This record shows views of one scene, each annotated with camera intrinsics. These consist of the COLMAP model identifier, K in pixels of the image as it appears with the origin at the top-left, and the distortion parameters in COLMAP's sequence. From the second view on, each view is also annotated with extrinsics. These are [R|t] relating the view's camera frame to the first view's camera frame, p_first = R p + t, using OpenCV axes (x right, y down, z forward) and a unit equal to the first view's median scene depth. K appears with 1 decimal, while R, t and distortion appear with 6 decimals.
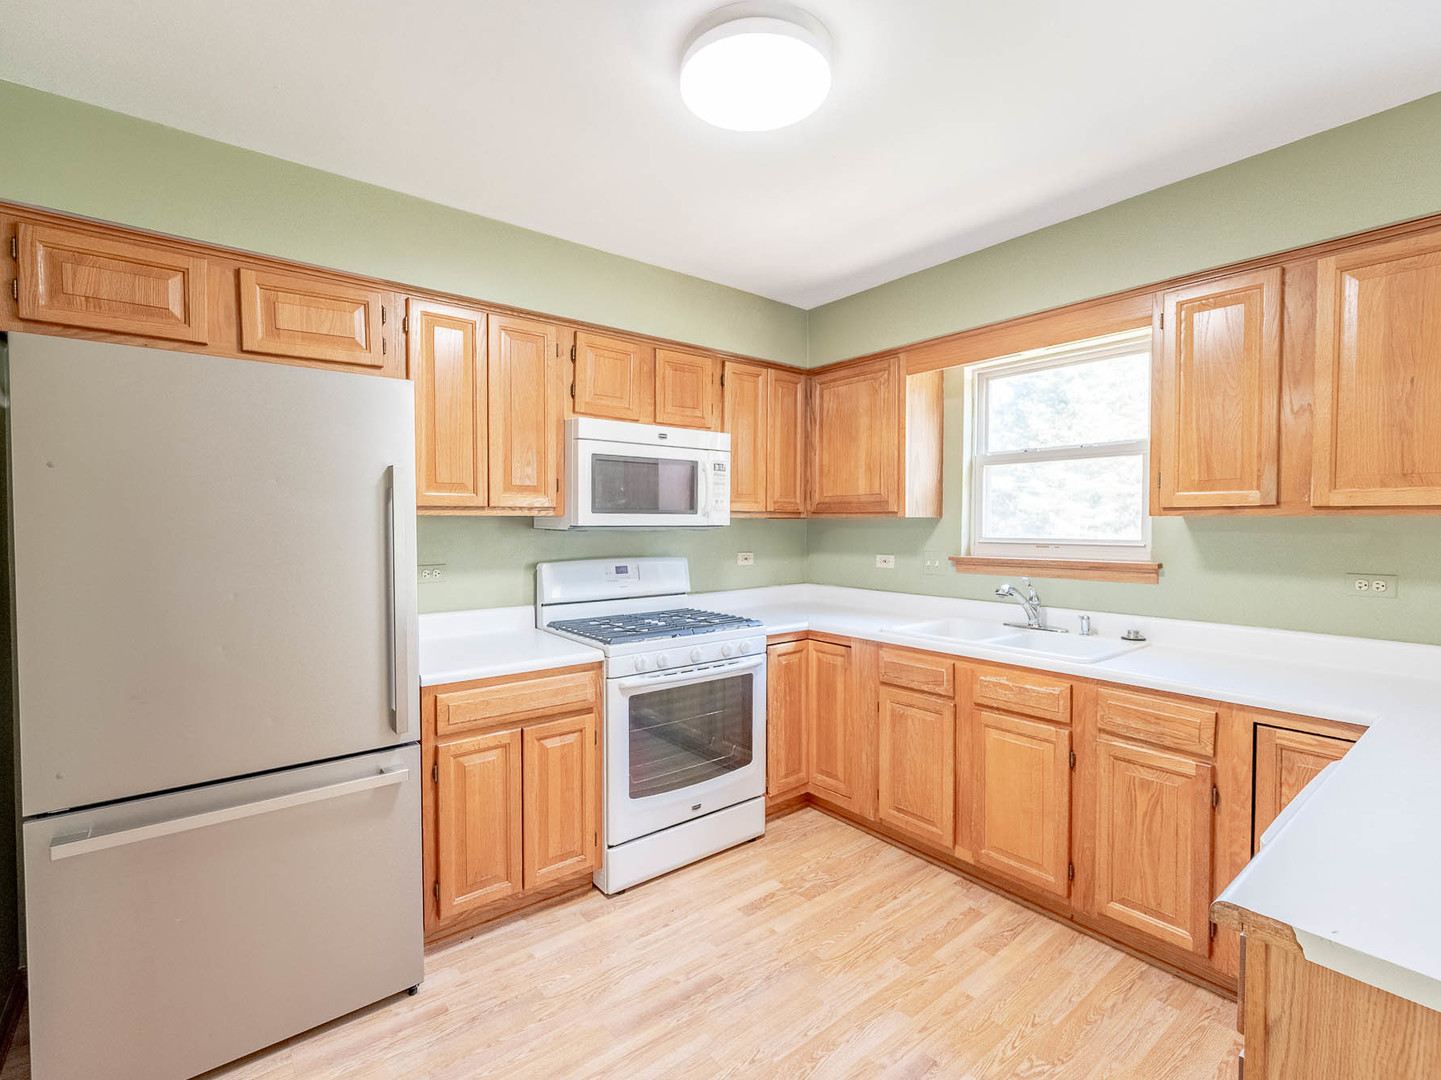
lens RADIAL K [[662.6, 0, 720.5], [0, 662.6, 540.0], [0, 0, 1]] dist [0.000218, 0.000022]
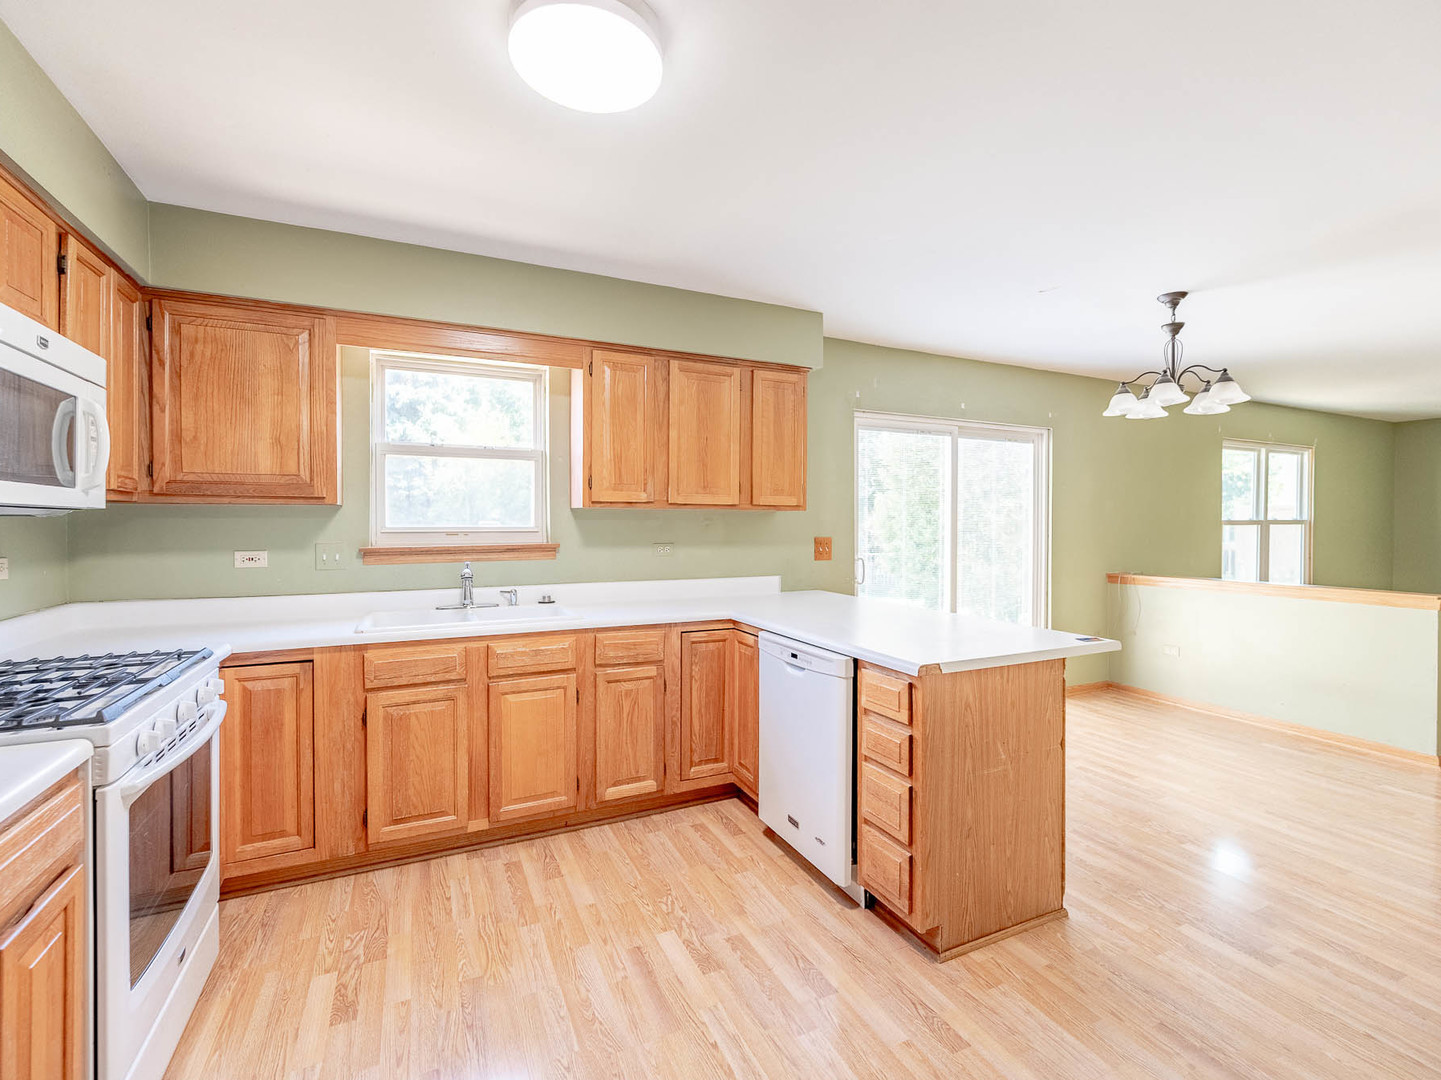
lens RADIAL K [[651.1, 0, 719.4], [0, 651.1, 529.7], [0, 0, 1]] dist [0.000065, -0.000334]
pose [[0.232771, -0.007529, 0.972503, -0.529094], [0.026521, 0.999647, 0.001391, 0.014030], [-0.972170, 0.025468, 0.232888, 0.365685]]
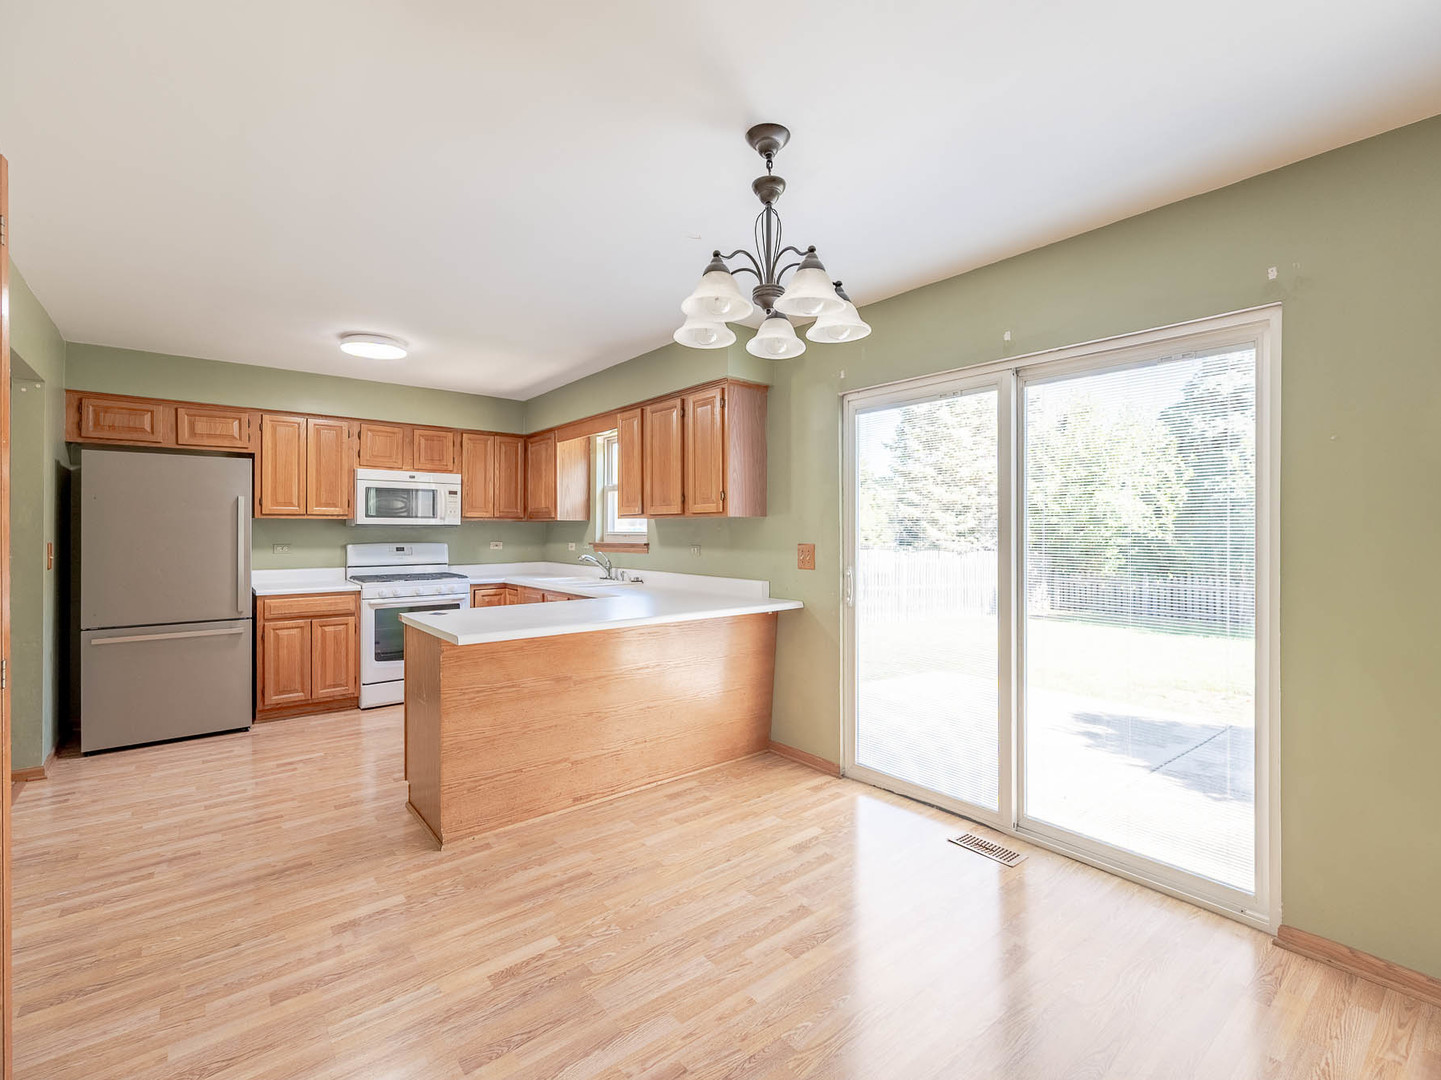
lens RADIAL K [[651.1, 0, 719.4], [0, 651.1, 529.7], [0, 0, 1]] dist [0.000065, -0.000334]
pose [[0.999986, 0.000811, 0.005208, 0.849716], [-0.000664, 0.999601, -0.028239, 0.049220], [-0.005228, 0.028235, 0.999588, -0.929047]]
